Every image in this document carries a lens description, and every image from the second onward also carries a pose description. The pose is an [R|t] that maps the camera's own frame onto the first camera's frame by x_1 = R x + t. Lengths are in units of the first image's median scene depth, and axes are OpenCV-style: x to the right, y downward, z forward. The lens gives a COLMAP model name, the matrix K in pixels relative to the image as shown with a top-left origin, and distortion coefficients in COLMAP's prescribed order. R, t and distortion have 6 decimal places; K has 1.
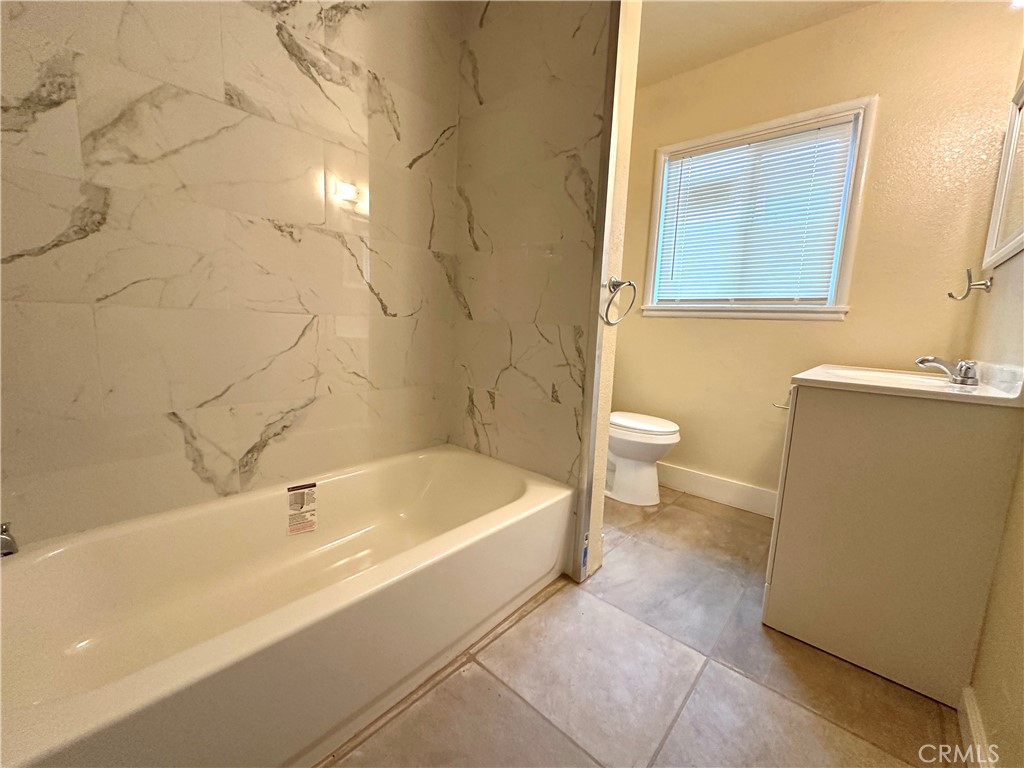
lens RADIAL K [[412.4, 0, 514.6], [0, 412.4, 382.8], [0, 0, 1]] dist [-0.001181, -0.000191]
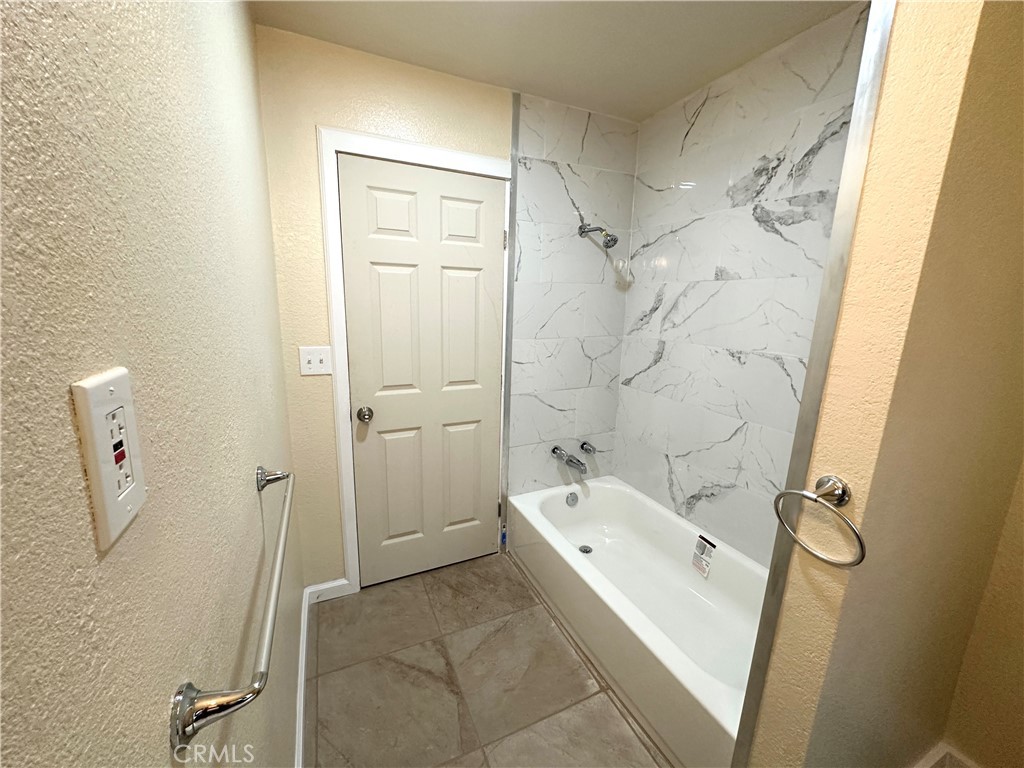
lens RADIAL K [[412.4, 0, 512.4], [0, 412.4, 387.9], [0, 0, 1]] dist [-0.001181, -0.000191]
pose [[-0.404978, 0.139688, -0.903593, 0.974431], [-0.165657, 0.960695, 0.222760, -0.463302], [0.899194, 0.239899, -0.365920, 0.894860]]
